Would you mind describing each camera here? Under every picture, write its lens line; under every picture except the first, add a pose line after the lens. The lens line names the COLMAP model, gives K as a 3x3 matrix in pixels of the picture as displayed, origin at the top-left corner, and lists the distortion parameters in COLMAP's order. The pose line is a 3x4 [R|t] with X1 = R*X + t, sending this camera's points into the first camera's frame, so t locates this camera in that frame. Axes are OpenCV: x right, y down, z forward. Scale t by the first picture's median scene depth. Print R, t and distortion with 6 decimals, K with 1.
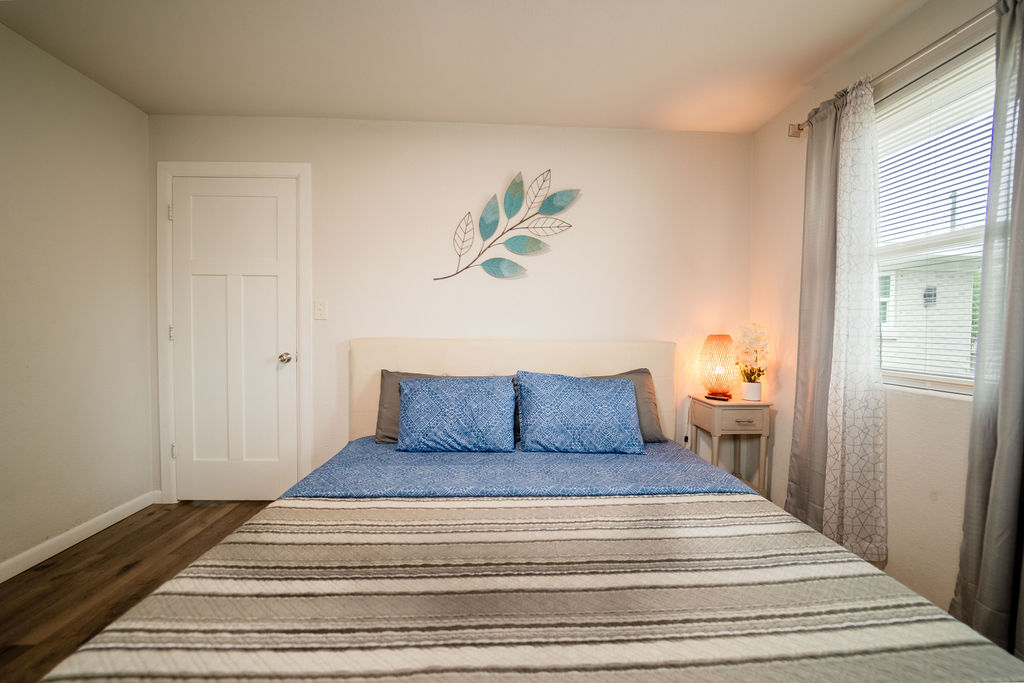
lens RADIAL K [[420.7, 0, 512.0], [0, 420.7, 341.5], [0, 0, 1]] dist [-0.021242, 0.000422]
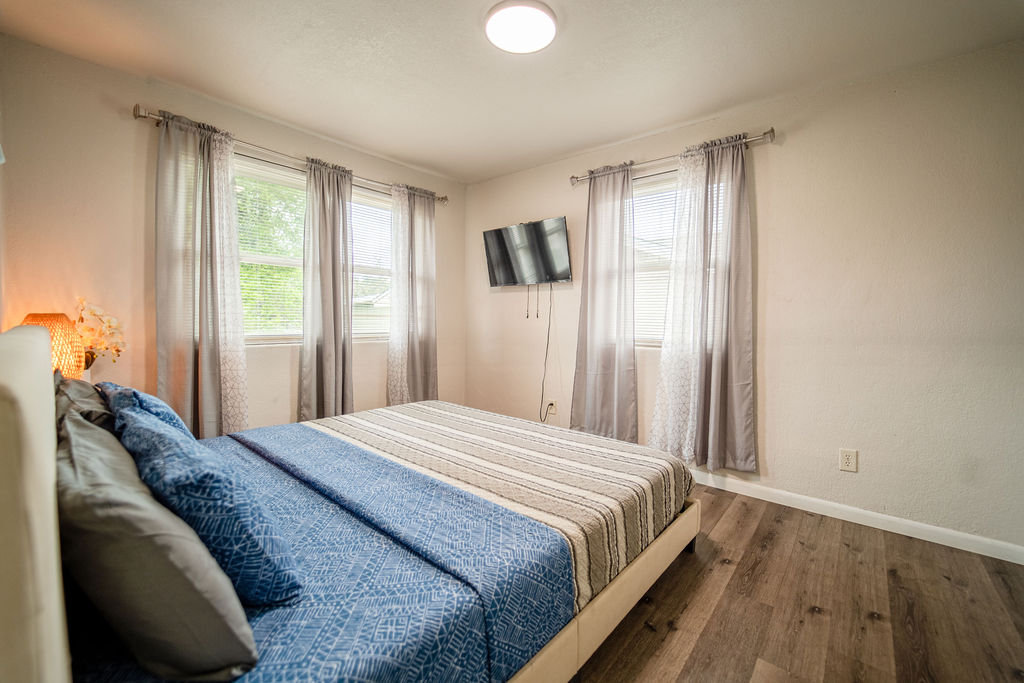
lens RADIAL K [[420.7, 0, 512.0], [0, 420.7, 341.5], [0, 0, 1]] dist [-0.021242, 0.000422]
pose [[-0.736833, -0.062167, 0.673210, -0.607674], [-0.004569, 0.996198, 0.086993, -0.033744], [-0.676059, 0.061024, -0.734316, 0.993761]]
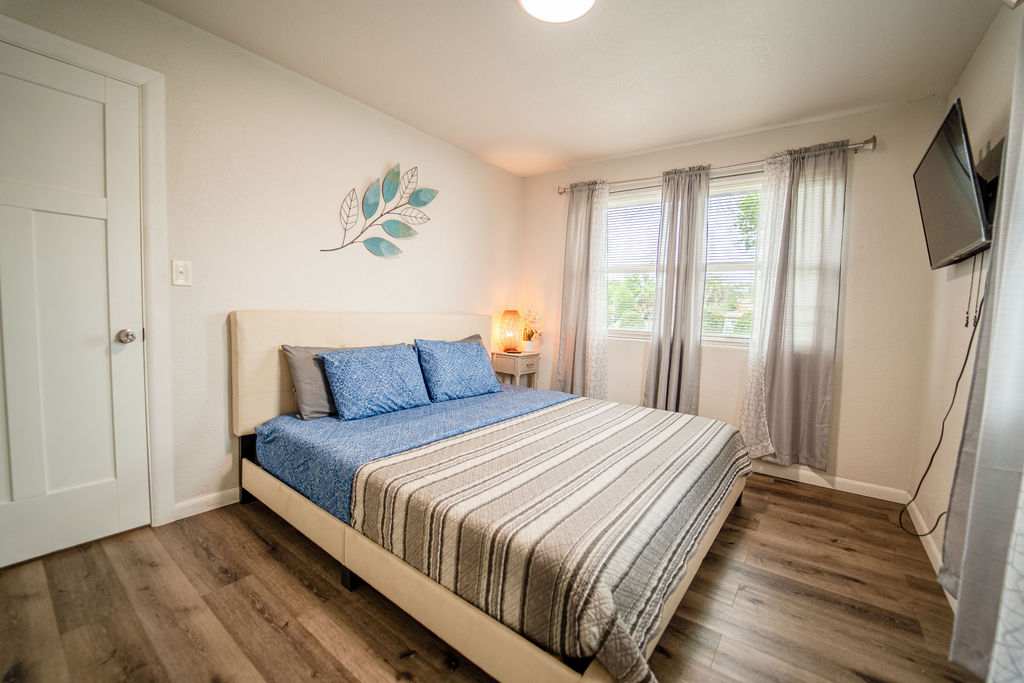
lens RADIAL K [[420.7, 0, 512.0], [0, 420.7, 341.5], [0, 0, 1]] dist [-0.021242, 0.000422]
pose [[0.637487, -0.046102, 0.769080, -0.678195], [-0.006535, 0.997849, 0.065232, -0.003354], [-0.770433, -0.046610, 0.635815, 0.031128]]
